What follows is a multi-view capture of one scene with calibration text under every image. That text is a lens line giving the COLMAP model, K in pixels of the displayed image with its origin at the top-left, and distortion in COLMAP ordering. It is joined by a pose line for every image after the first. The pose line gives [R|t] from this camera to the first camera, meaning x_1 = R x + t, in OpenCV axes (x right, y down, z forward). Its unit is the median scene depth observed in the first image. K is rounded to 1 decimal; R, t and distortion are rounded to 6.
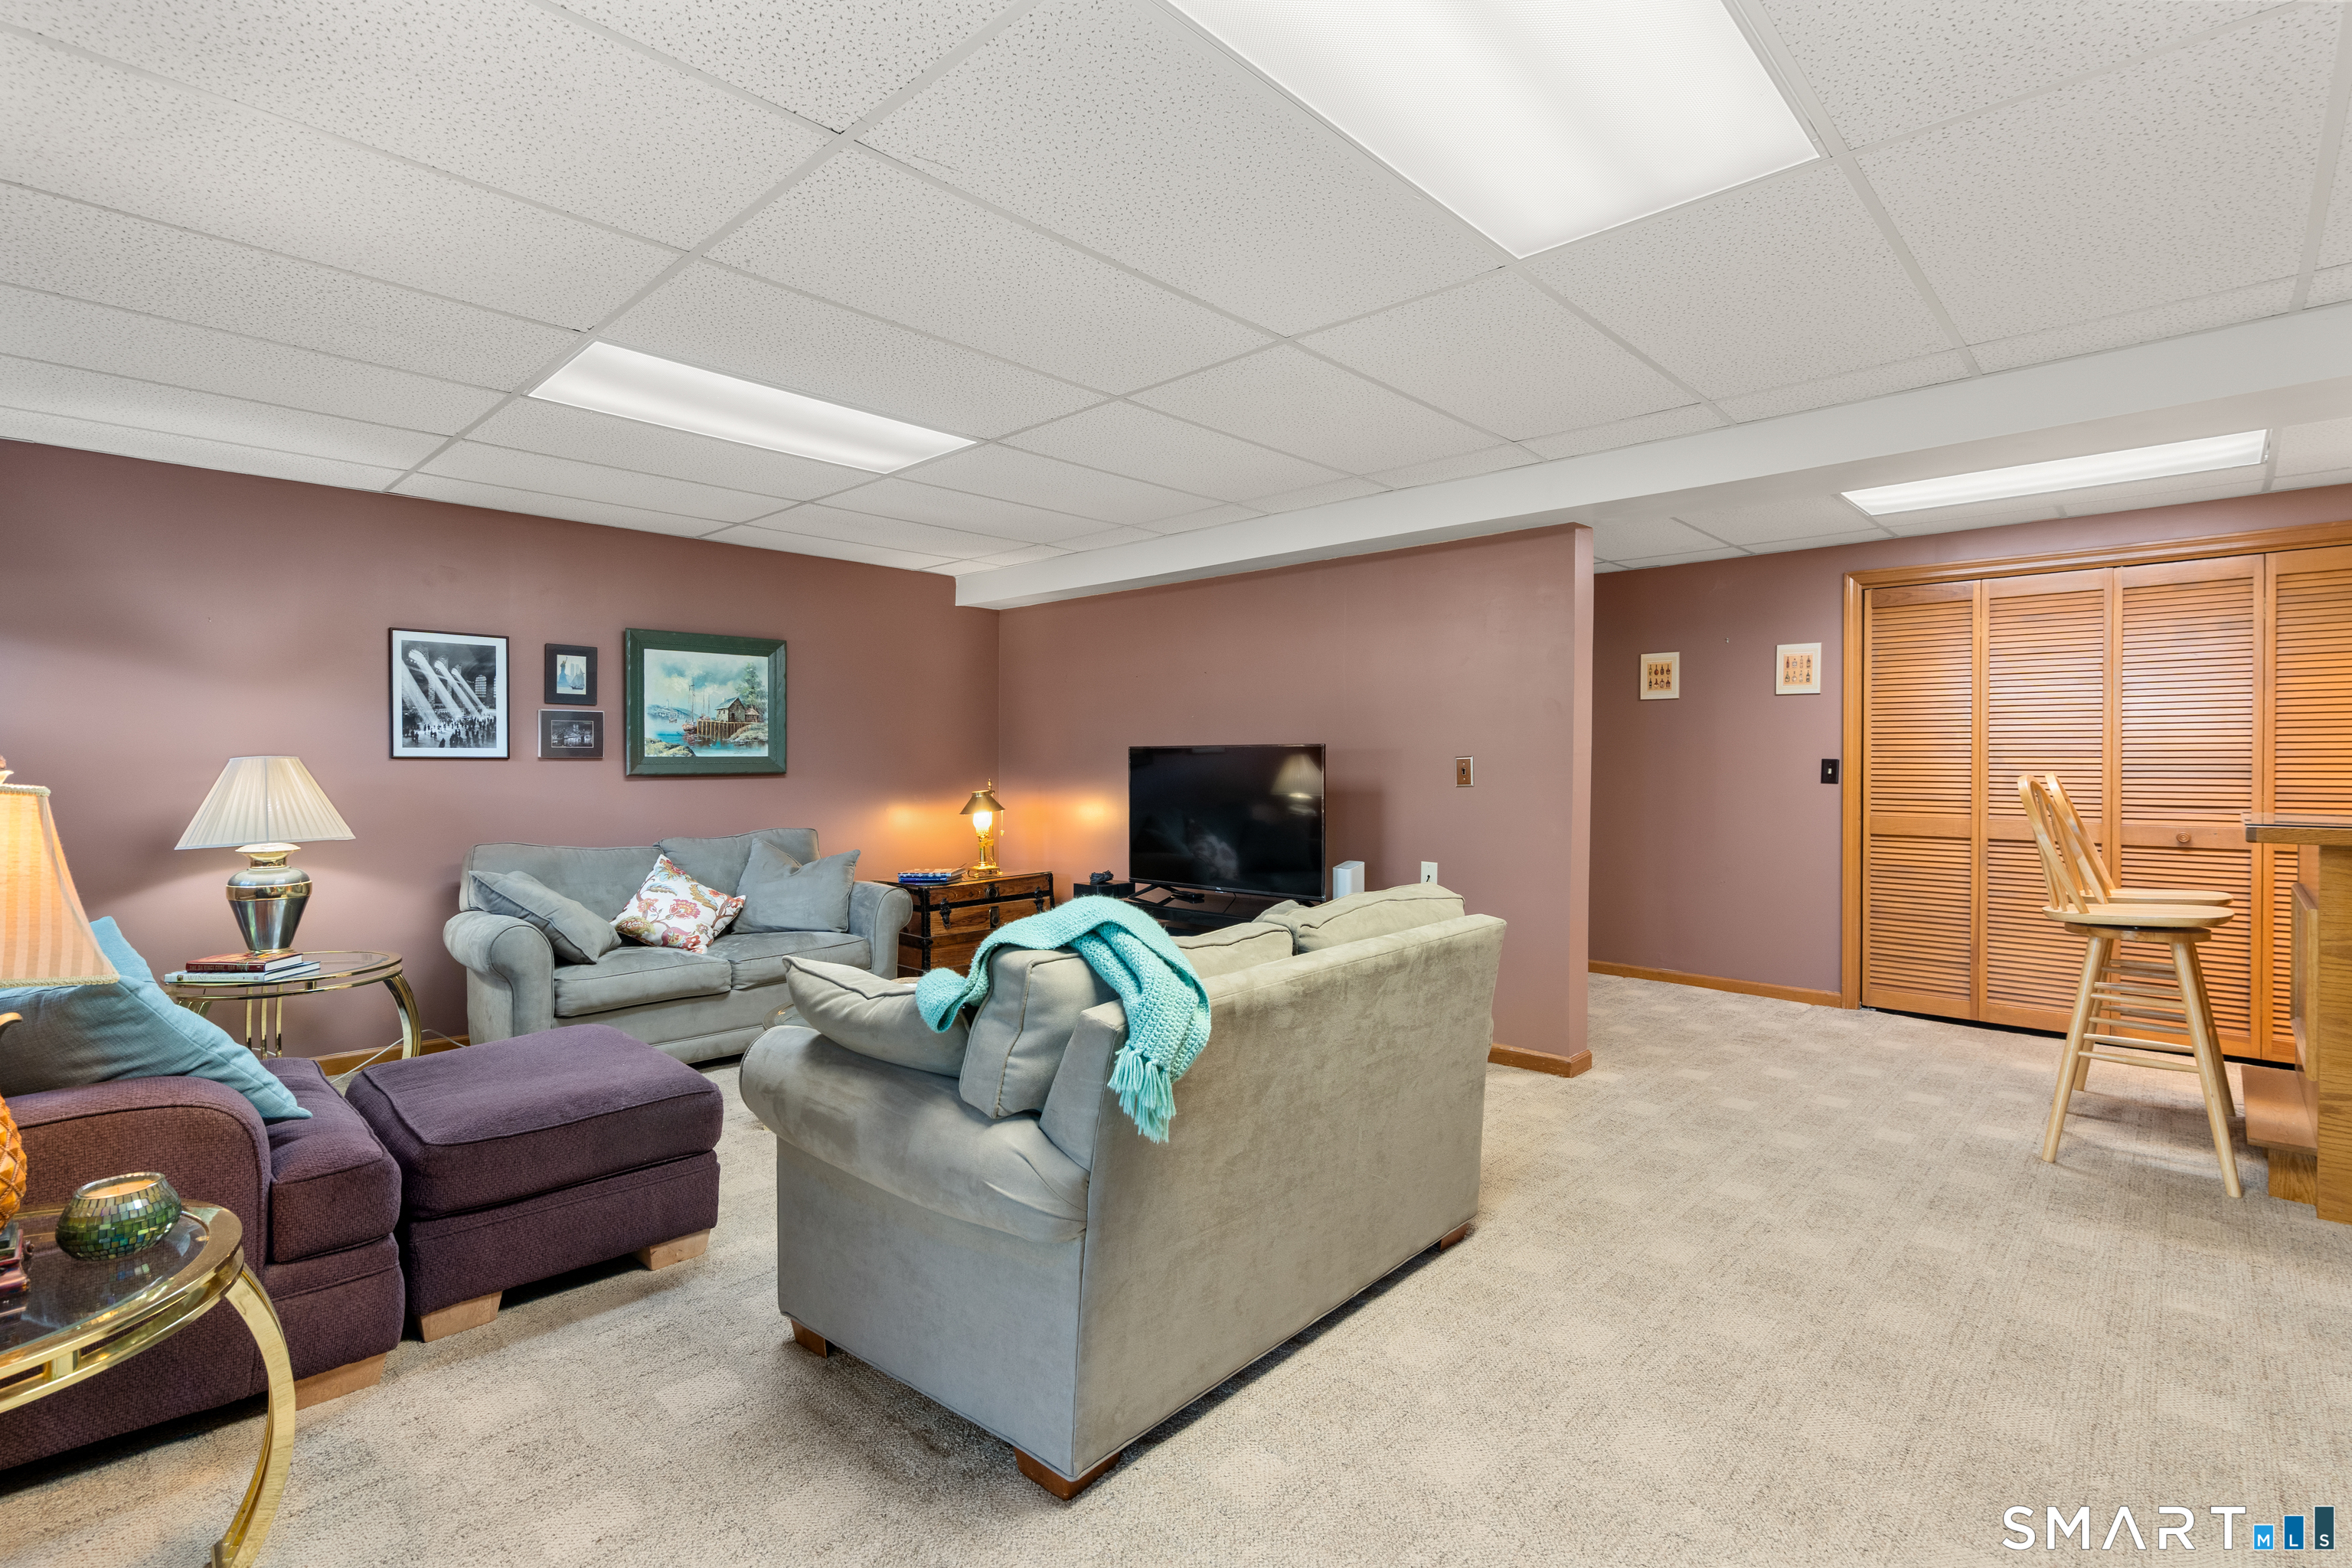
lens RADIAL K [[1081.9, 0, 1180.9], [0, 1081.9, 774.2], [0, 0, 1]] dist [0.000615, 0.001265]
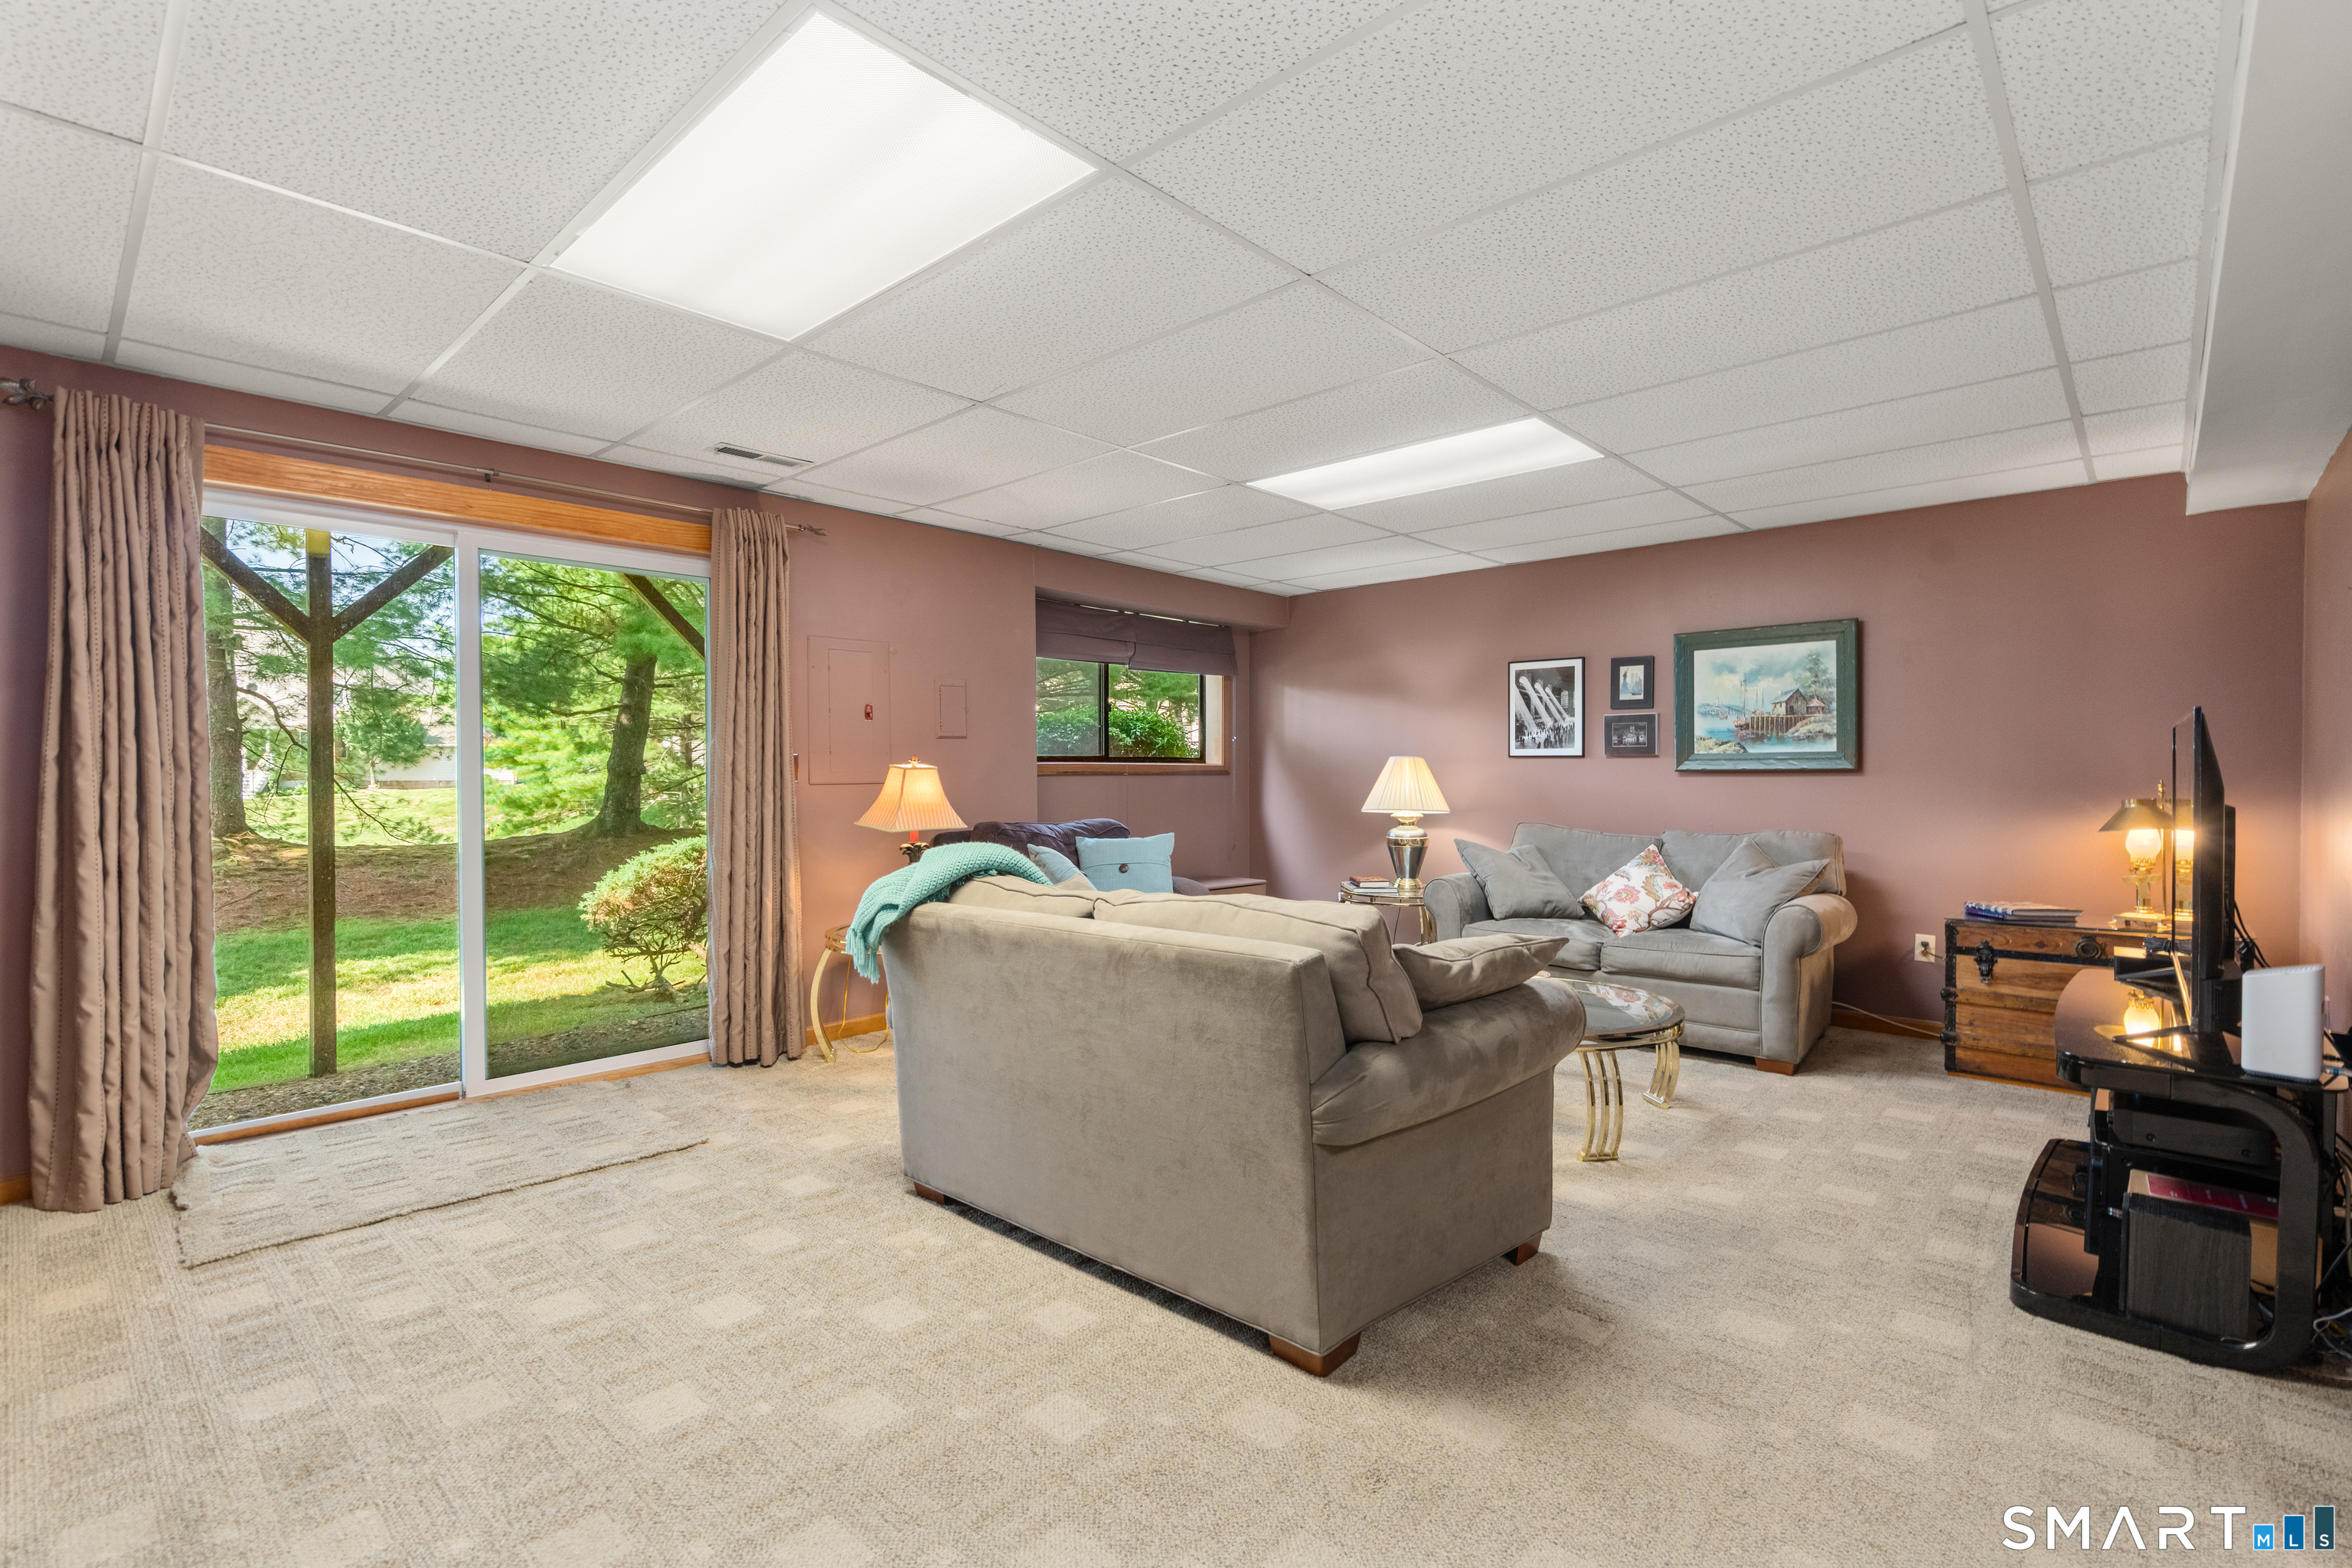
lens RADIAL K [[1081.9, 0, 1180.1], [0, 1081.9, 781.6], [0, 0, 1]] dist [0.000615, 0.001265]
pose [[0.021292, 0.011663, -0.999705, 0.558615], [-0.009926, 0.999885, 0.011454, 0.004106], [0.999724, 0.009679, 0.021405, 0.490899]]
